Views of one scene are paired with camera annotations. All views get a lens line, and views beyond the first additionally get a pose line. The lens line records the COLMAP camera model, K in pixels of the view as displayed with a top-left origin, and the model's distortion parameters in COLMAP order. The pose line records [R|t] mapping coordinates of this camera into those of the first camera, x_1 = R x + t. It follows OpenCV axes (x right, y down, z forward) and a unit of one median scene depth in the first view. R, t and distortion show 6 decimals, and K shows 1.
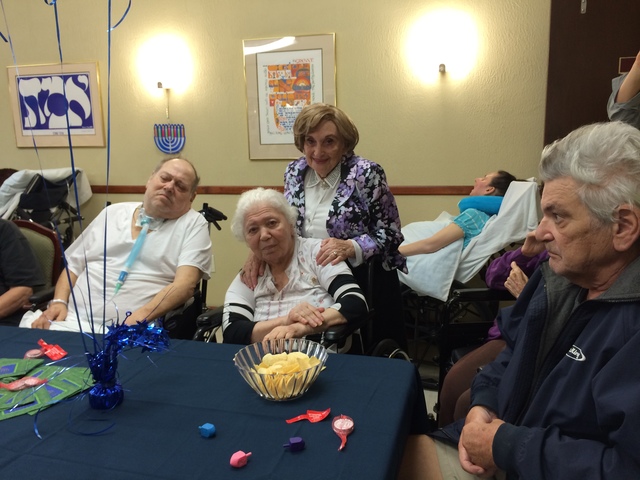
lens RADIAL K [[556.2, 0, 321.6], [0, 556.2, 239.5], [0, 0, 1]] dist [0.116713, -0.185800]
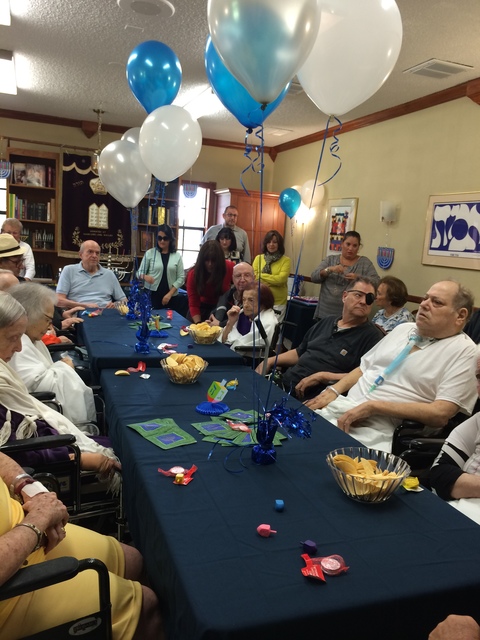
lens RADIAL K [[556.2, 0, 240.0], [0, 556.2, 320.0], [0, 0, 1]] dist [0.116713, -0.185800]
pose [[0.584754, 0.182781, -0.790351, 0.181970], [-0.232994, 0.971077, 0.052192, -0.027584], [0.777031, 0.153627, 0.610427, 0.035110]]
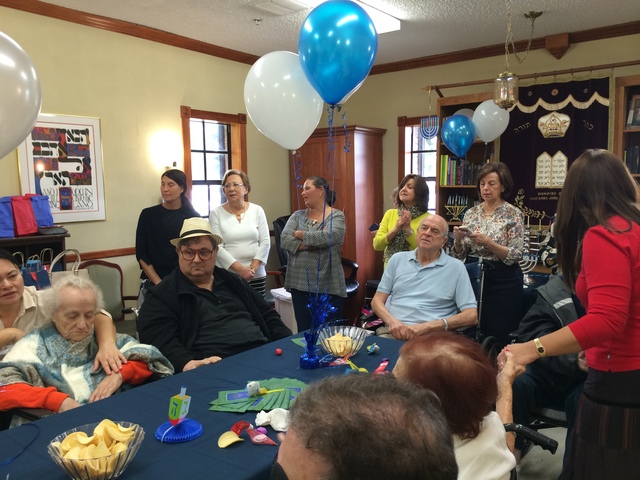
lens RADIAL K [[556.2, 0, 321.6], [0, 556.2, 239.5], [0, 0, 1]] dist [0.116713, -0.185800]
pose [[-0.355445, 0.122322, -0.926659, -0.244646], [-0.147173, 0.971709, 0.184722, -0.152254], [0.923038, 0.202038, -0.327386, 0.671831]]
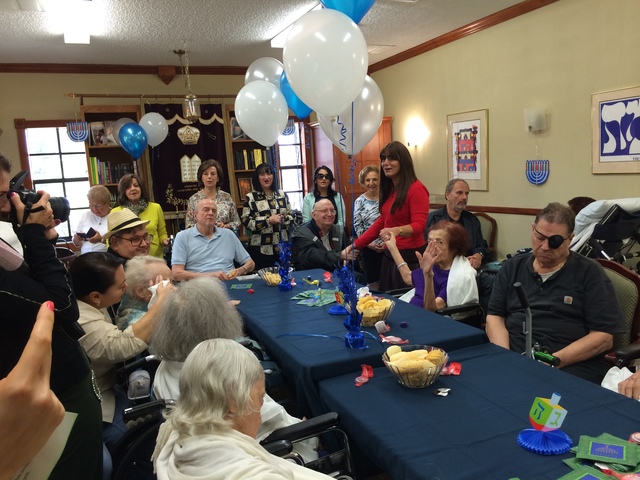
lens RADIAL K [[556.2, 0, 321.6], [0, 556.2, 239.5], [0, 0, 1]] dist [0.116713, -0.185800]
pose [[0.629278, 0.084998, -0.772518, -0.063788], [-0.096674, 0.994842, 0.030710, -0.034475], [0.771144, 0.055357, 0.634250, 0.011869]]
